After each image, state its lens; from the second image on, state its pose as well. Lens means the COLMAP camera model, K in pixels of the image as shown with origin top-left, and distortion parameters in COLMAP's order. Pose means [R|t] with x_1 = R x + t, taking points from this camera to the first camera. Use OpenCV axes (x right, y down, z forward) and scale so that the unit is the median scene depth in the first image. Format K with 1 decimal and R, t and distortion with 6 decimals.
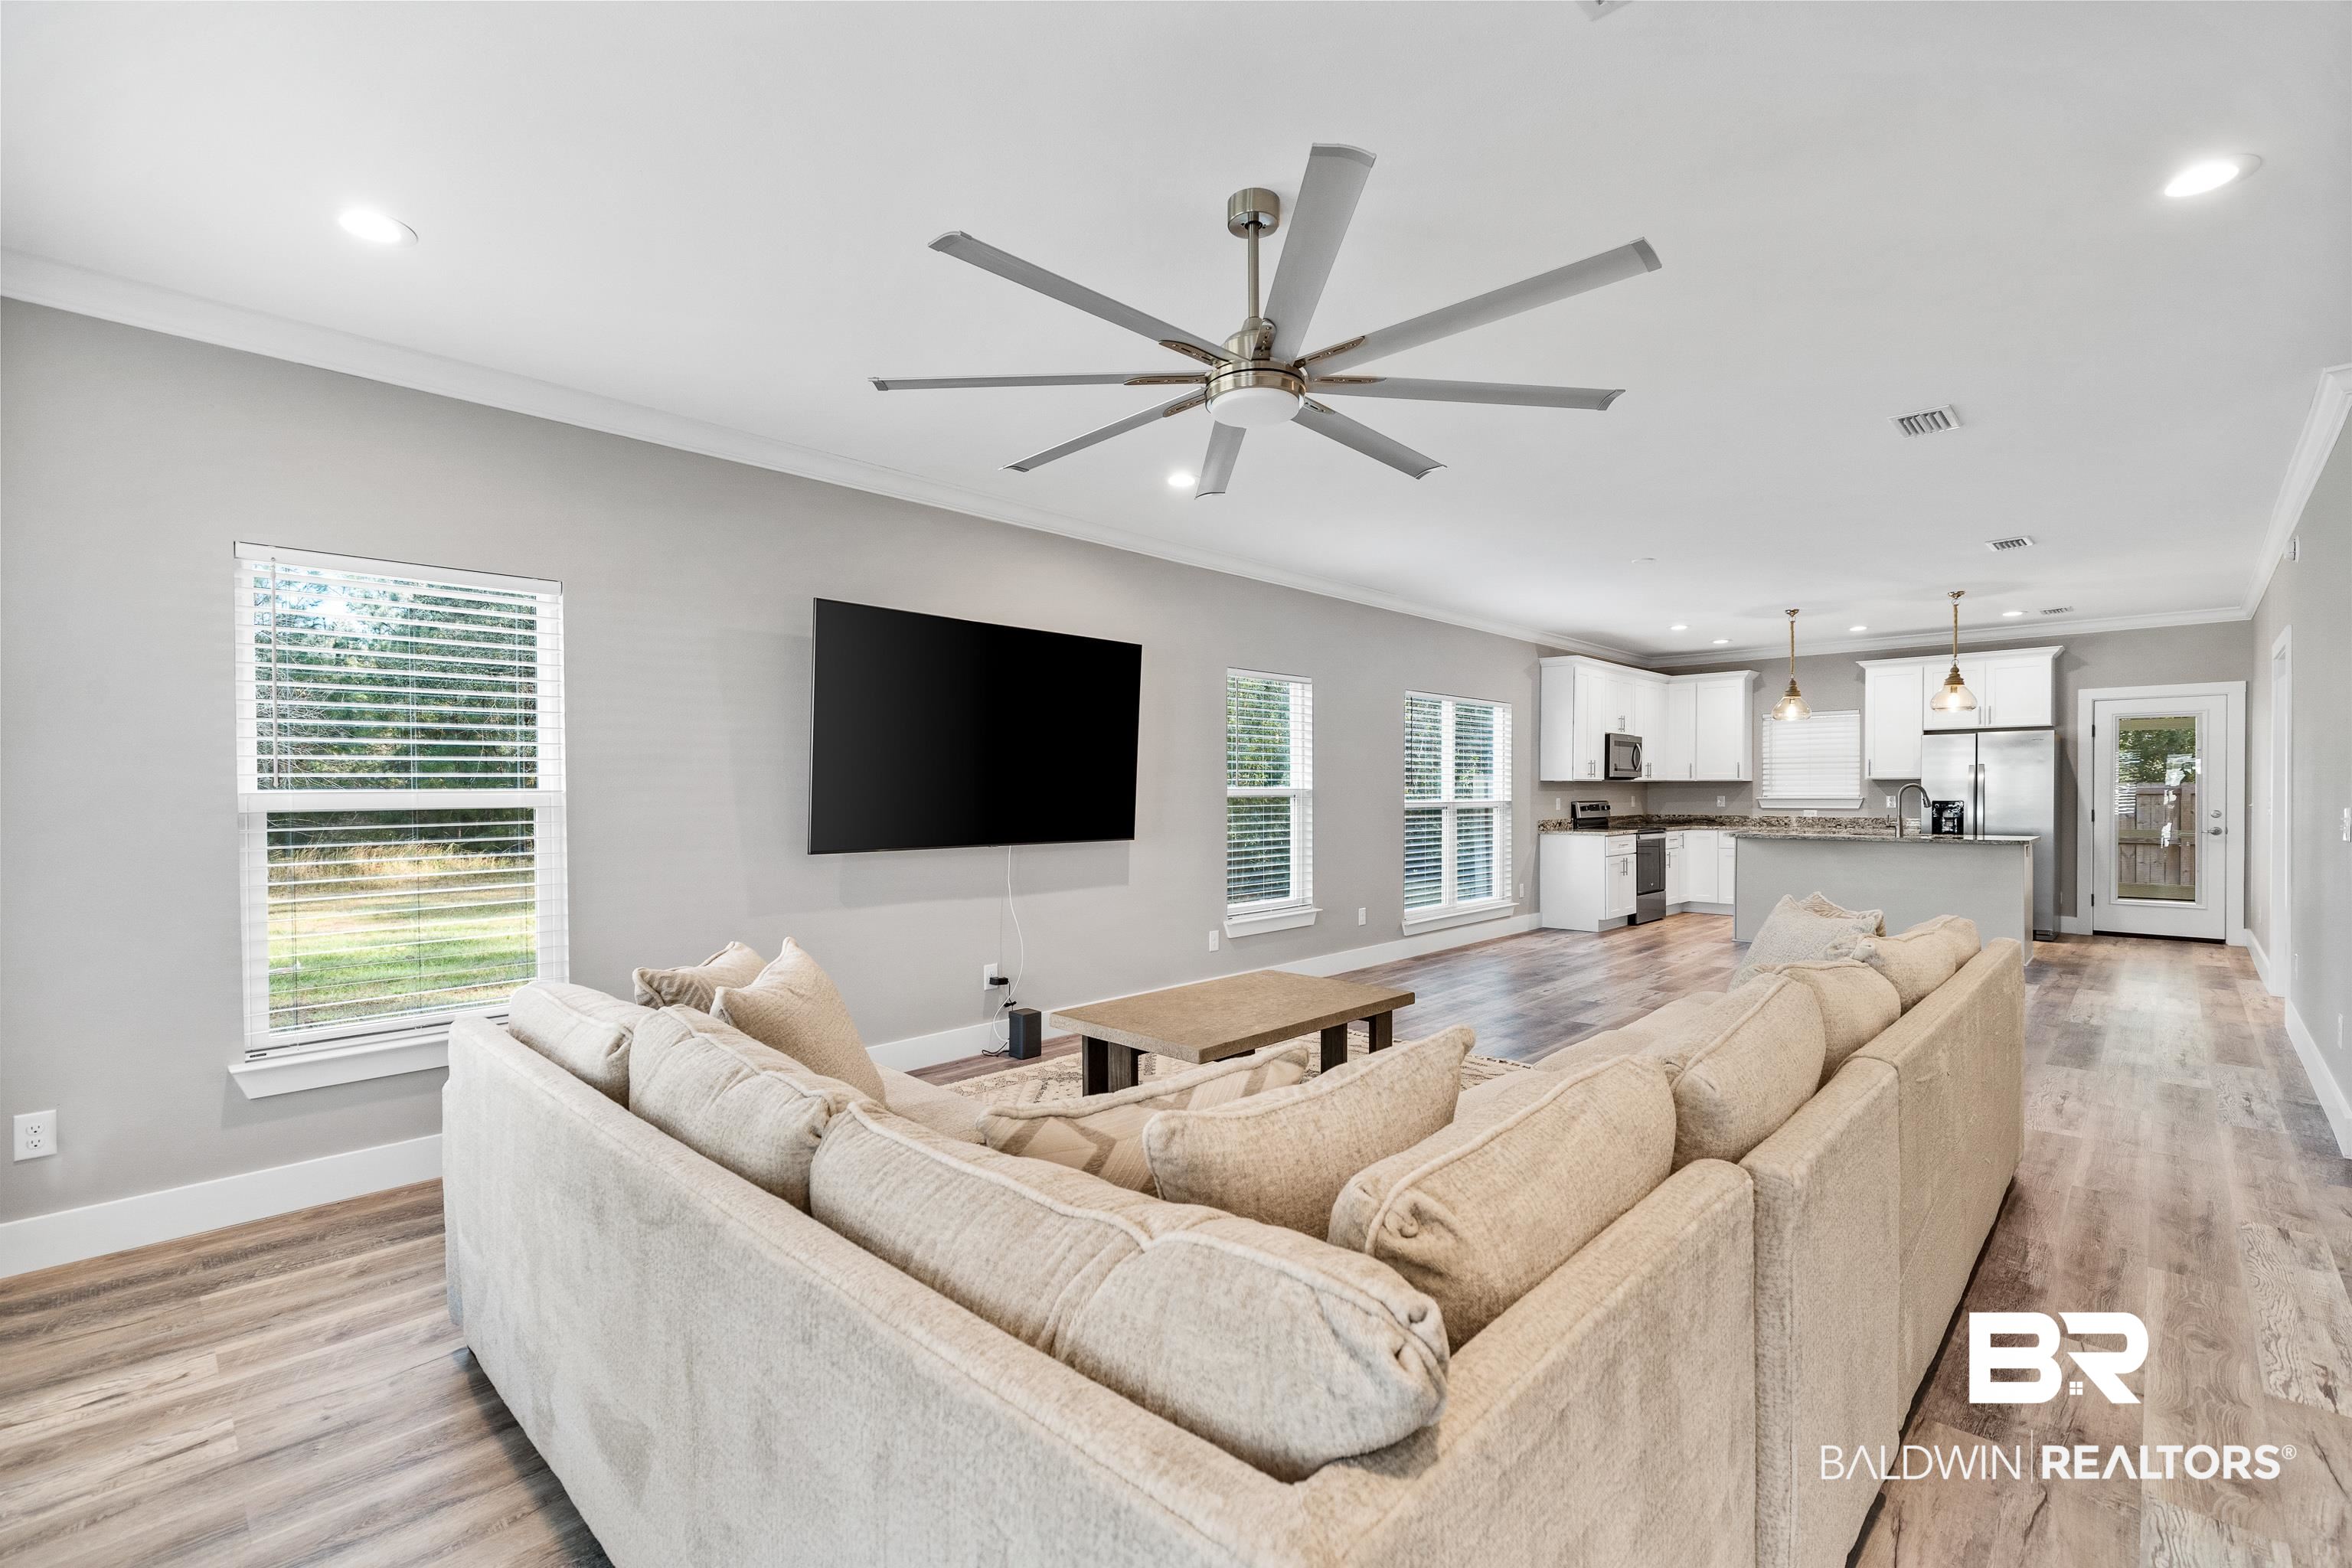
lens RADIAL K [[1028.5, 0, 1171.8], [0, 1028.5, 805.7], [0, 0, 1]] dist [0.001974, 0.000634]
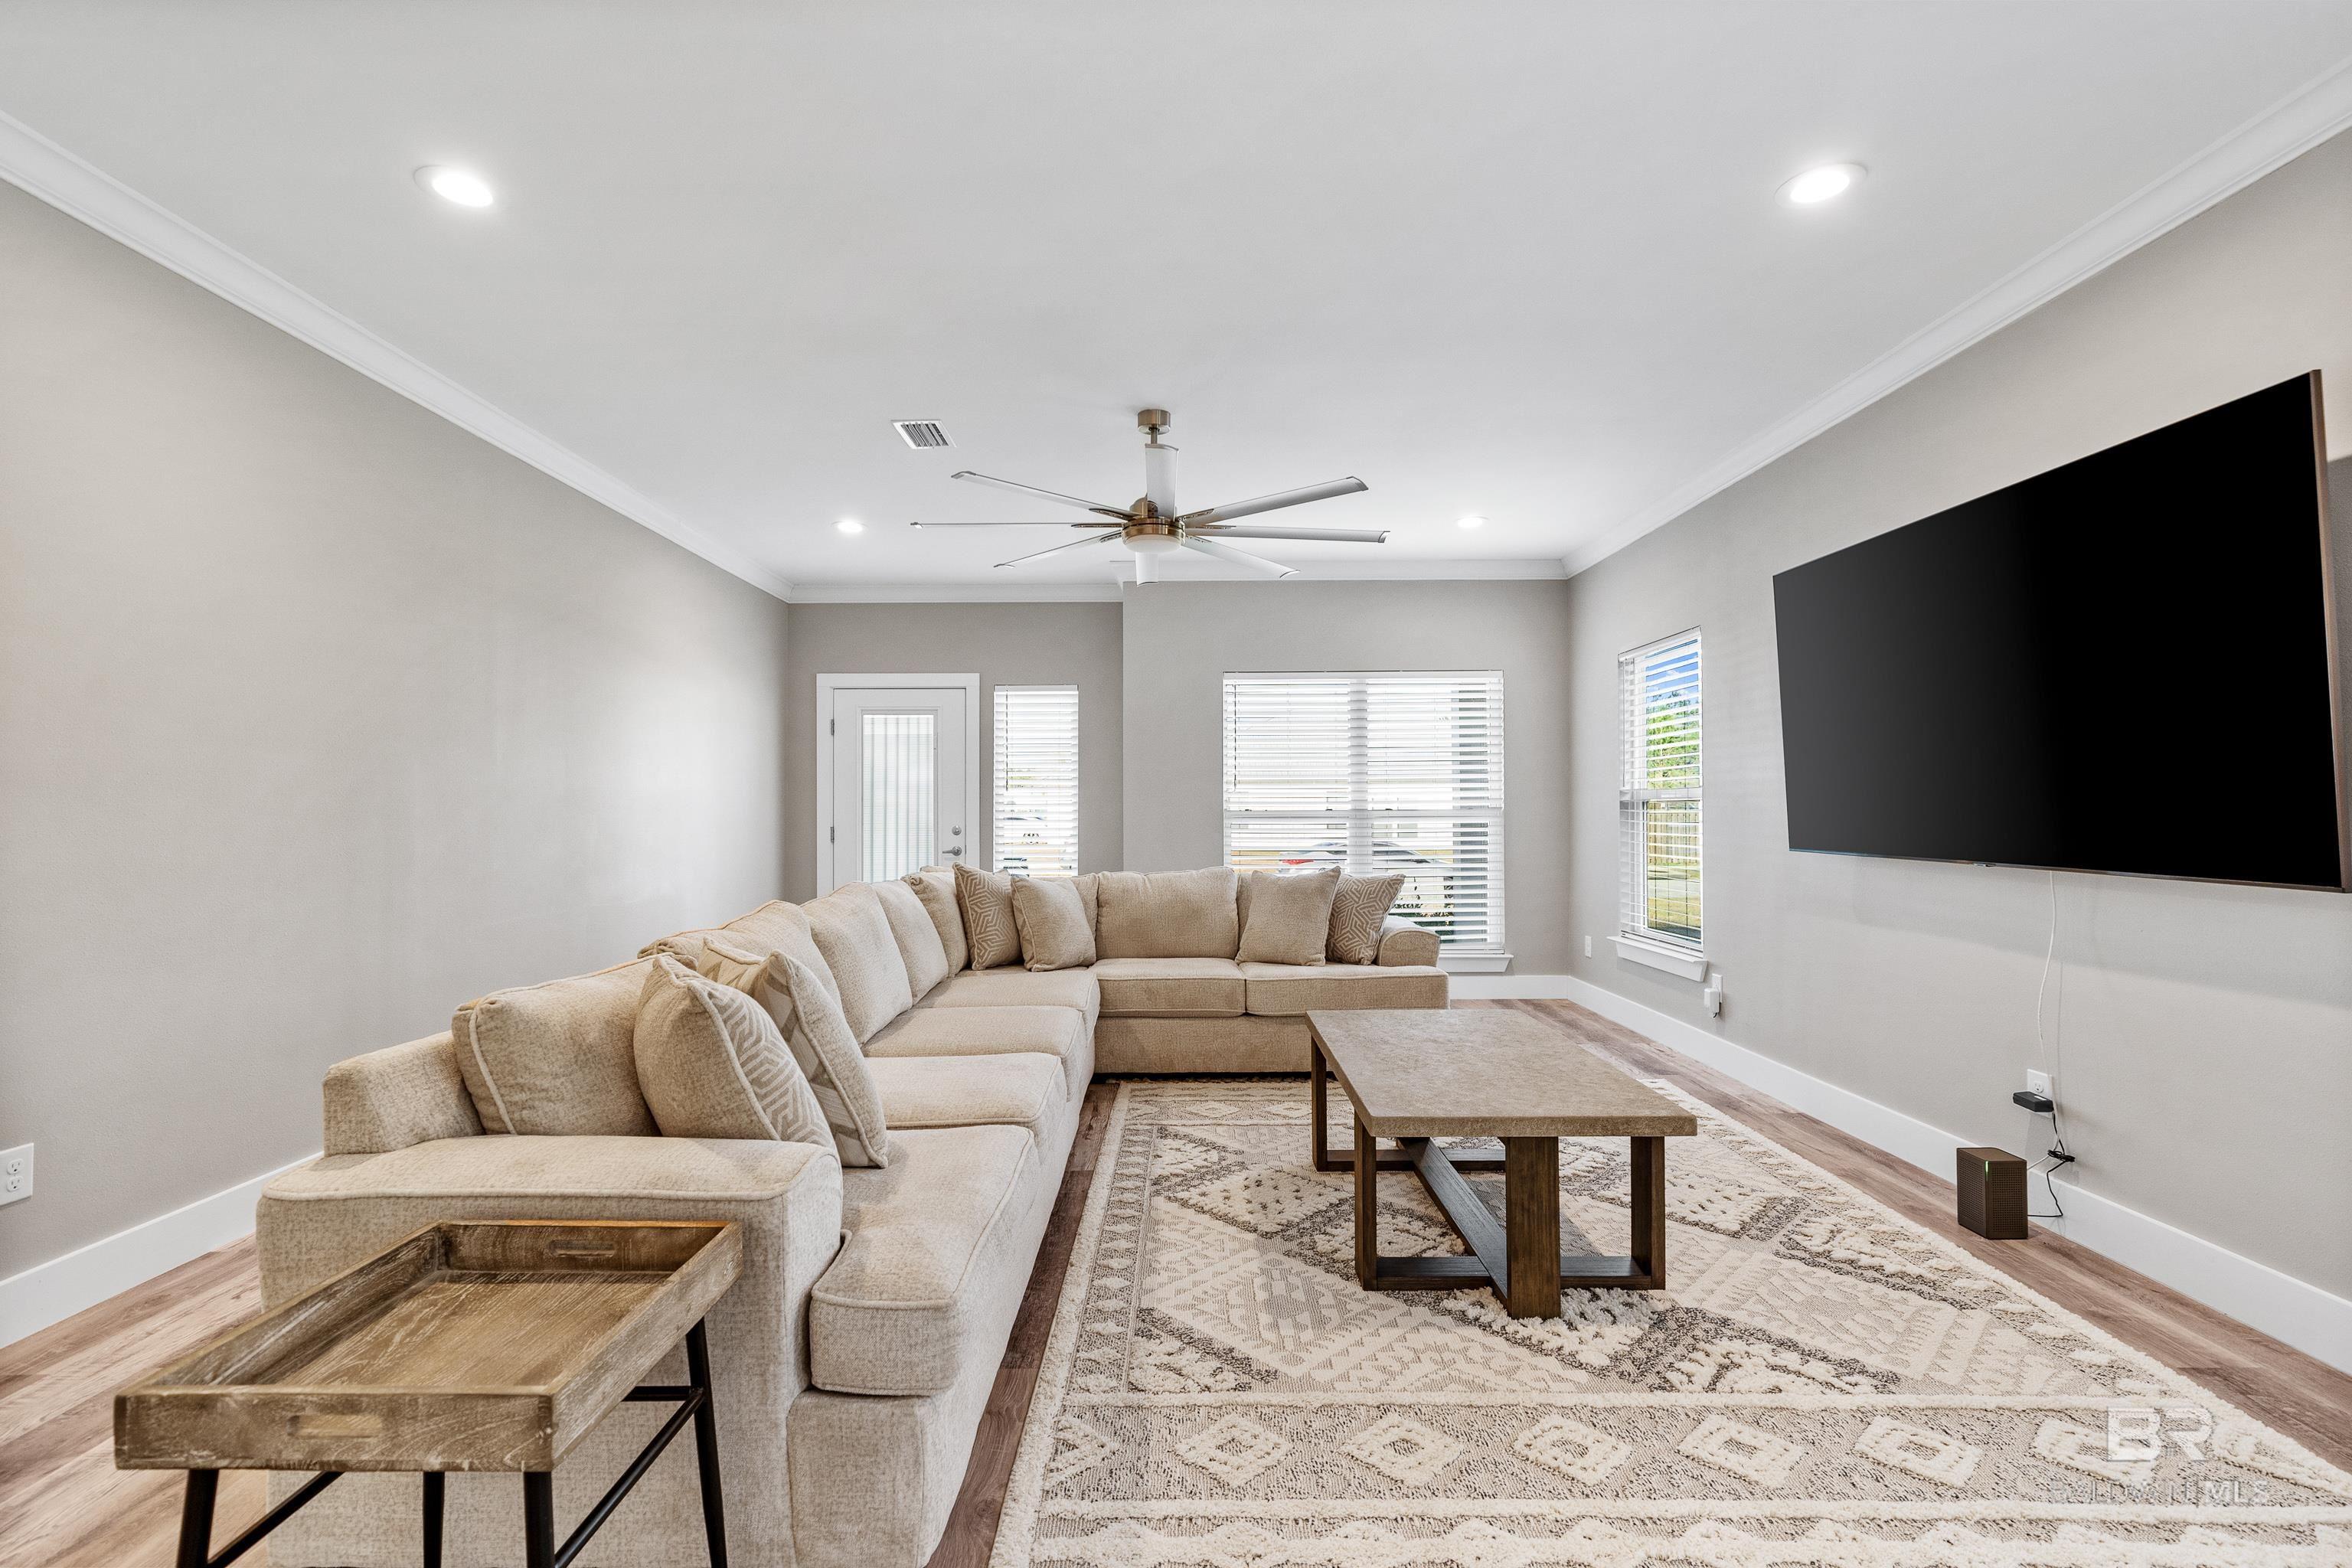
lens RADIAL K [[1038.2, 0, 1176.9], [0, 1038.2, 797.0], [0, 0, 1]] dist [-0.000185, 0.000107]
pose [[-0.721857, -0.004050, -0.692031, 0.308517], [-0.007141, 0.999973, 0.001596, 0.000965], [0.692006, 0.006093, -0.721866, 0.573330]]
